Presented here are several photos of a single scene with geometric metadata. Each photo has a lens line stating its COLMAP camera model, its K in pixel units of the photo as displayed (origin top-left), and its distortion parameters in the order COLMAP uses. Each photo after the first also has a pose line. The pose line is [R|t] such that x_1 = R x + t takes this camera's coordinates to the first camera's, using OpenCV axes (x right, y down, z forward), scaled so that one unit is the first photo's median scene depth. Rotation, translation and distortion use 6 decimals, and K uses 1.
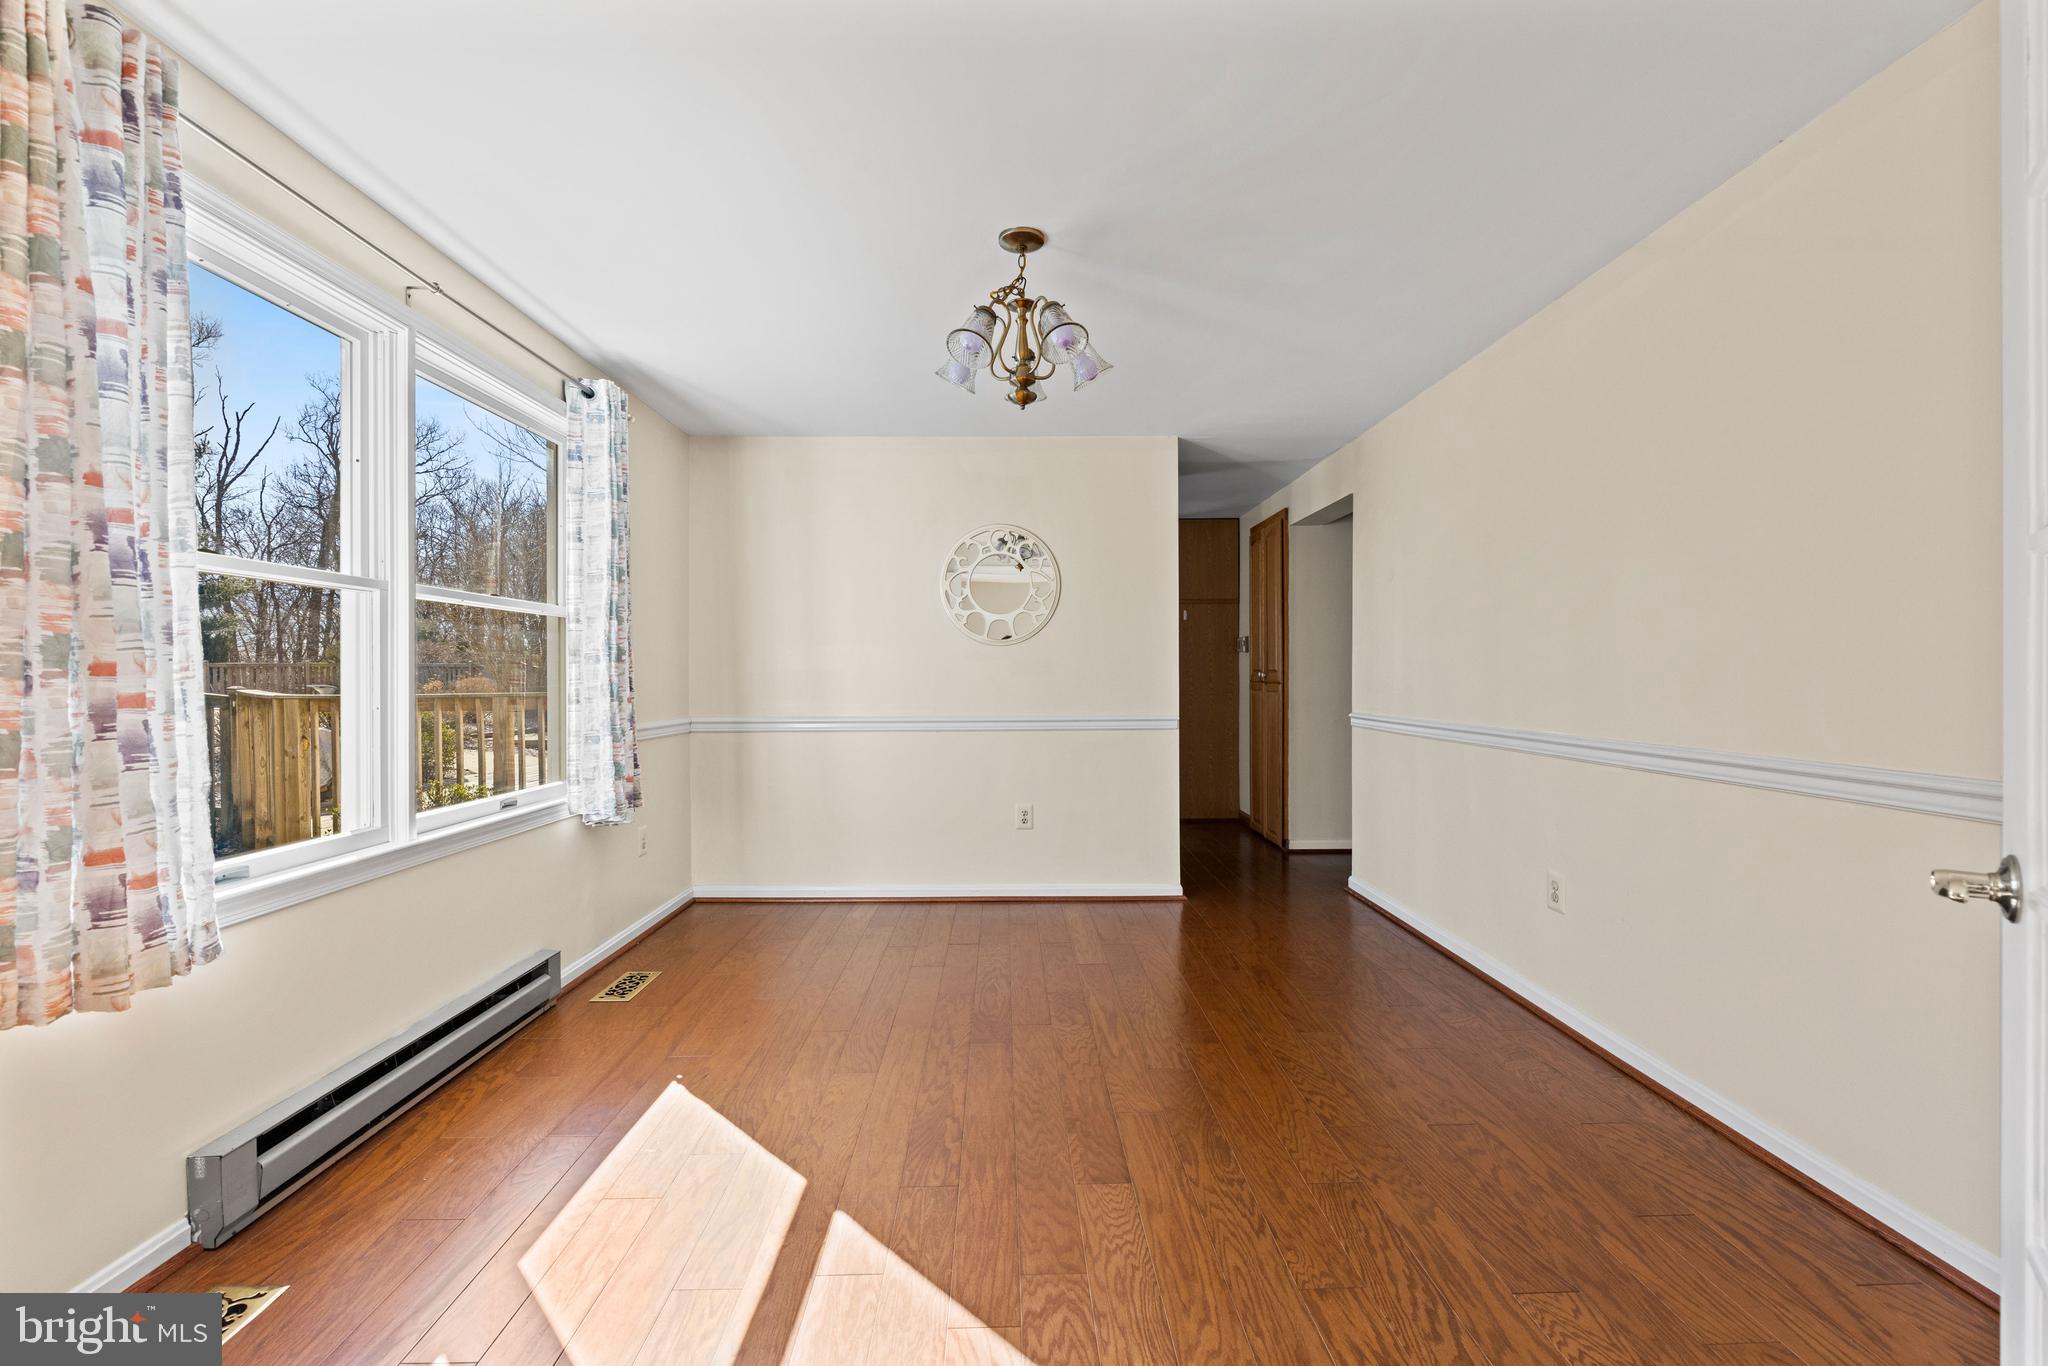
lens RADIAL K [[817.4, 0, 1008.9], [0, 817.4, 683.8], [0, 0, 1]] dist [0.000404, -0.000189]
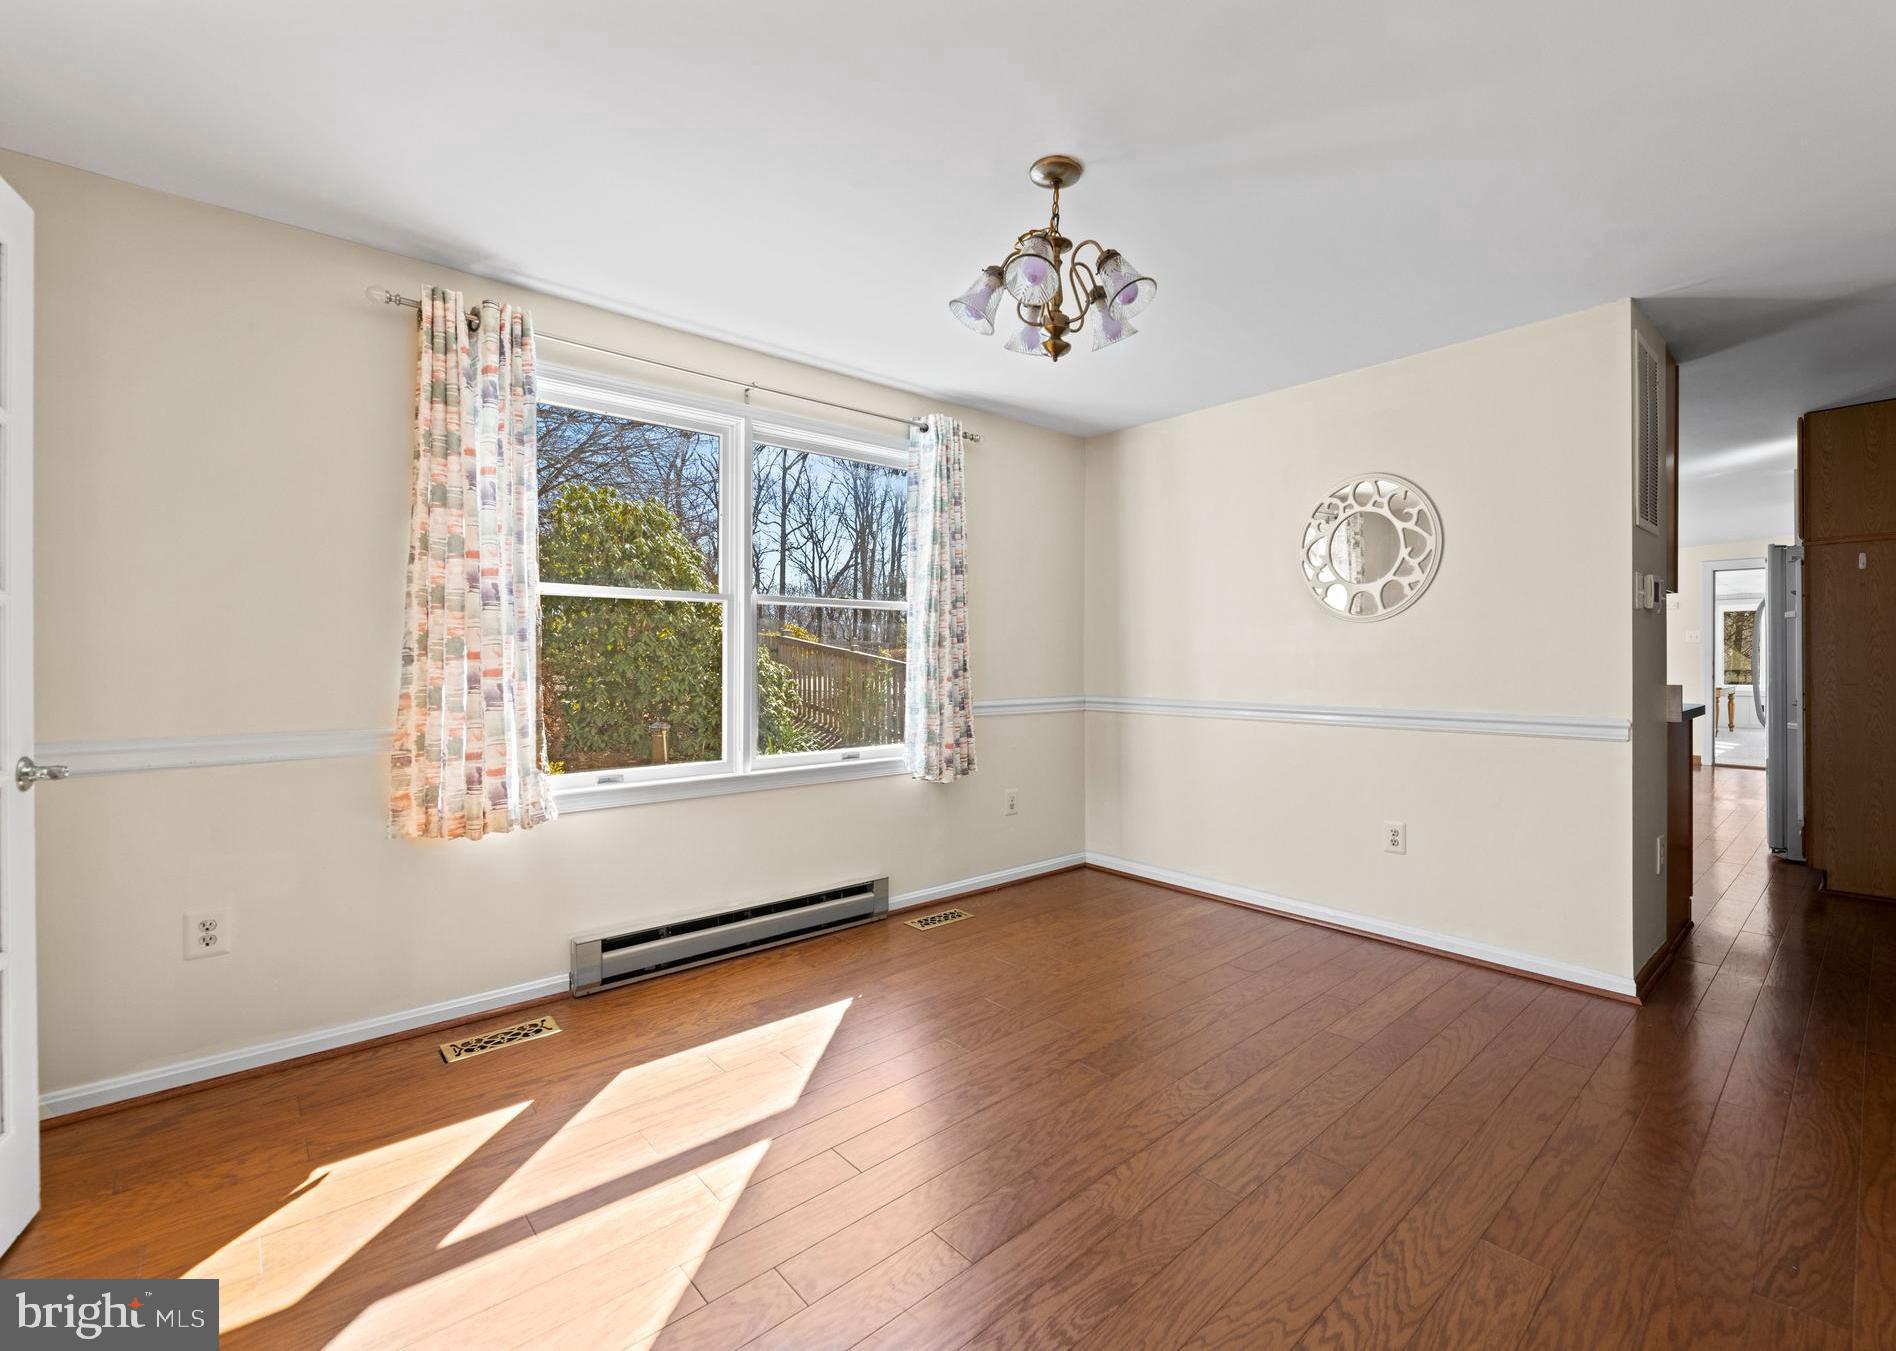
lens RADIAL K [[811.2, 0, 1028.5], [0, 811.2, 659.6], [0, 0, 1]] dist [-0.001308, 0.000182]
pose [[0.688942, 0.003281, -0.724809, 0.621278], [-0.008315, 0.999960, -0.003377, -0.007347], [0.724769, 0.008353, 0.688941, 0.360867]]
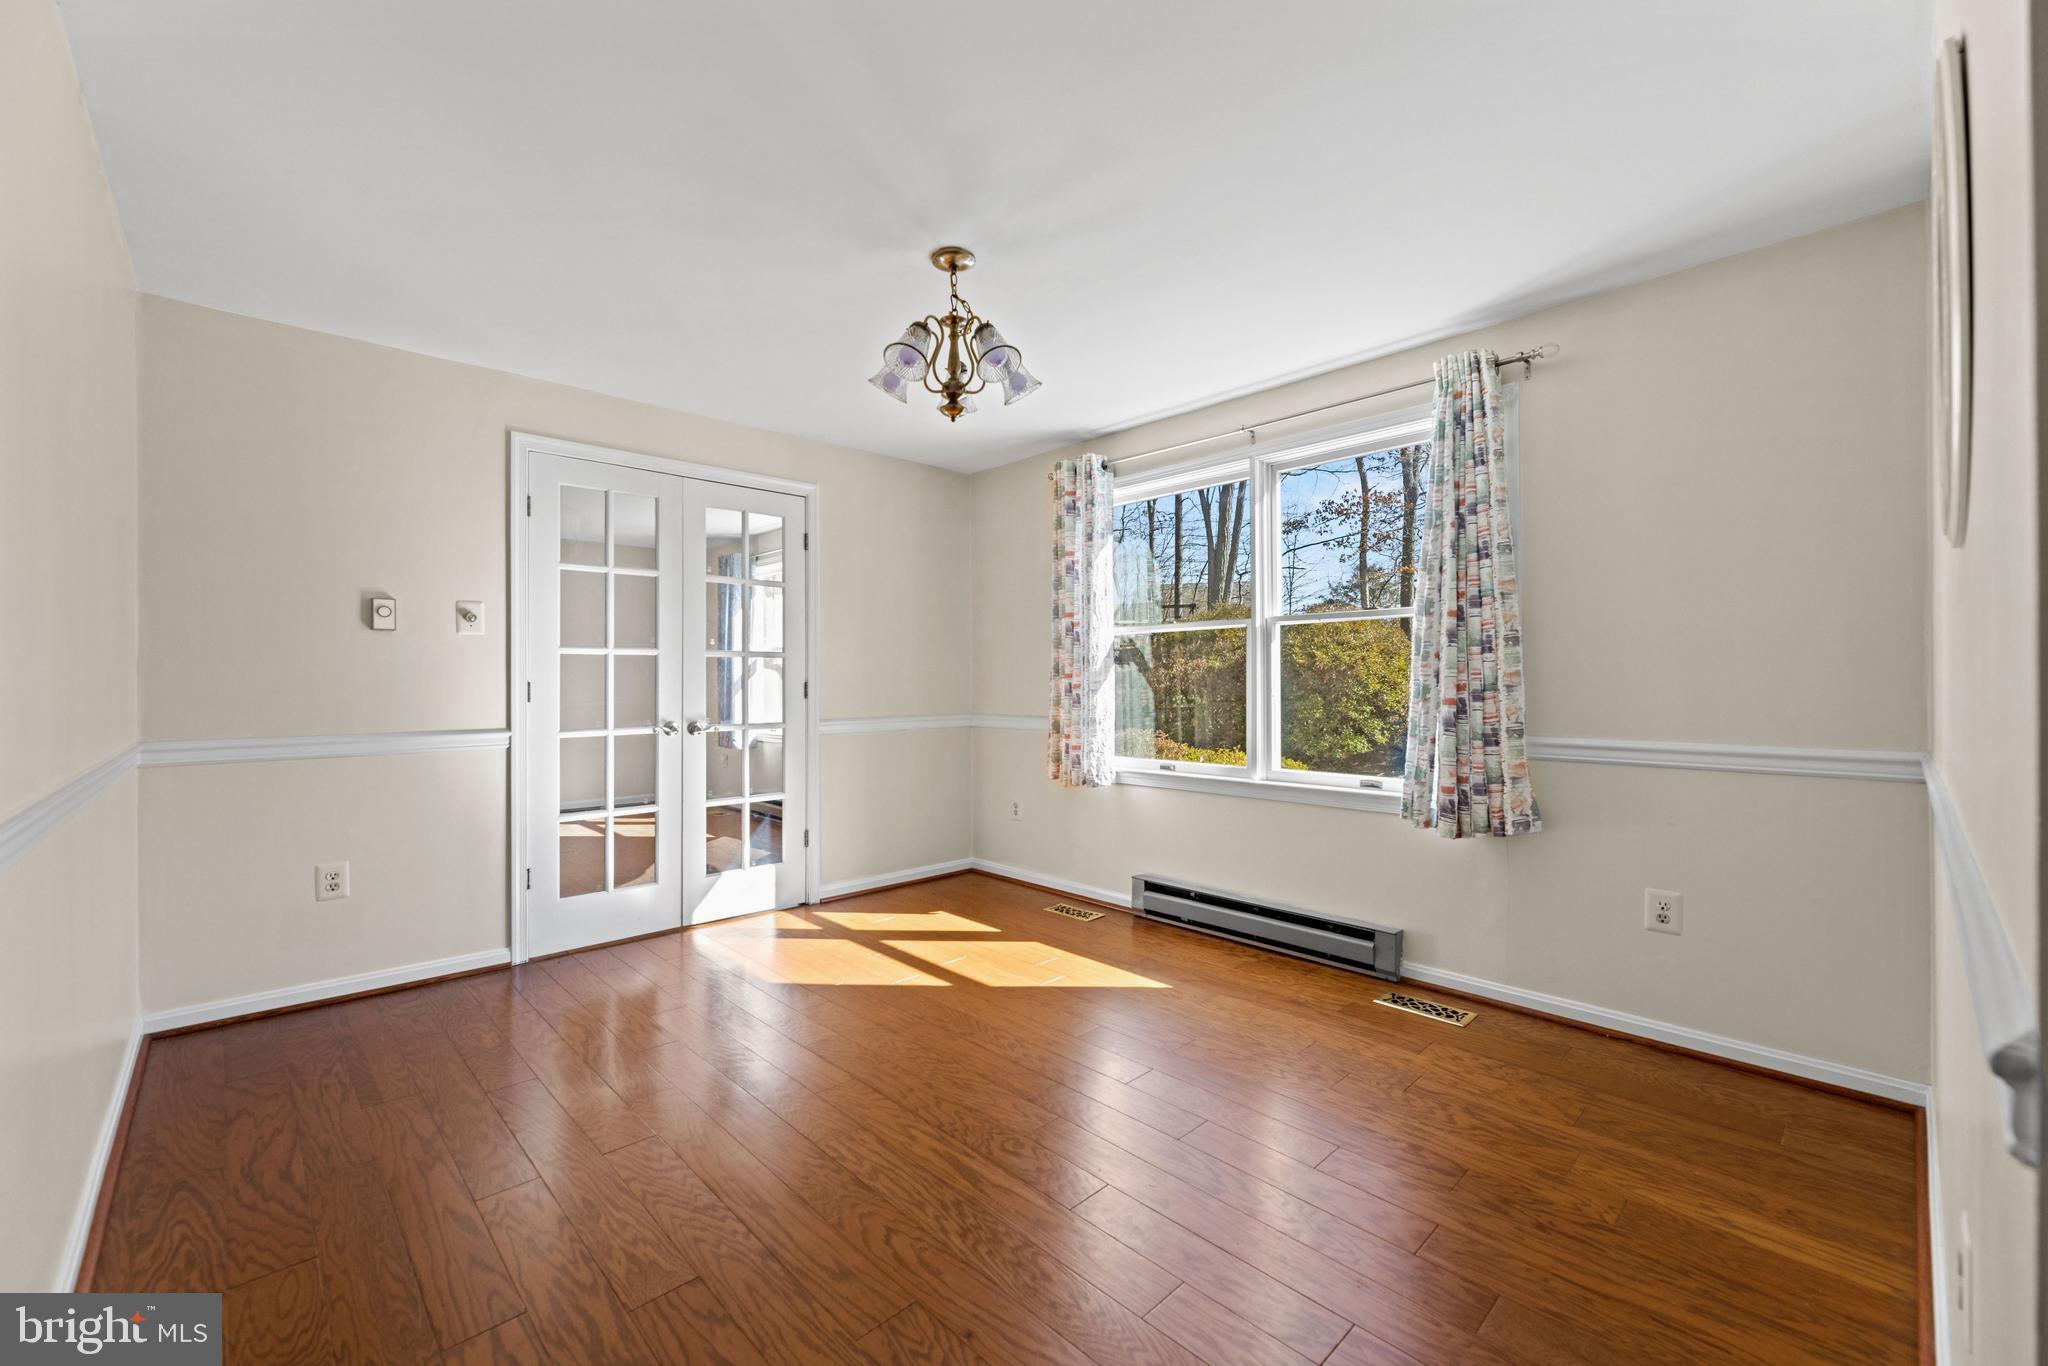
lens RADIAL K [[828.6, 0, 1033.8], [0, 828.6, 677.6], [0, 0, 1]] dist [-0.001493, -0.000141]
pose [[-0.715465, -0.000446, -0.698649, 0.663324], [-0.002426, 0.999995, 0.001845, -0.008755], [0.698645, 0.003015, -0.715462, 1.777191]]
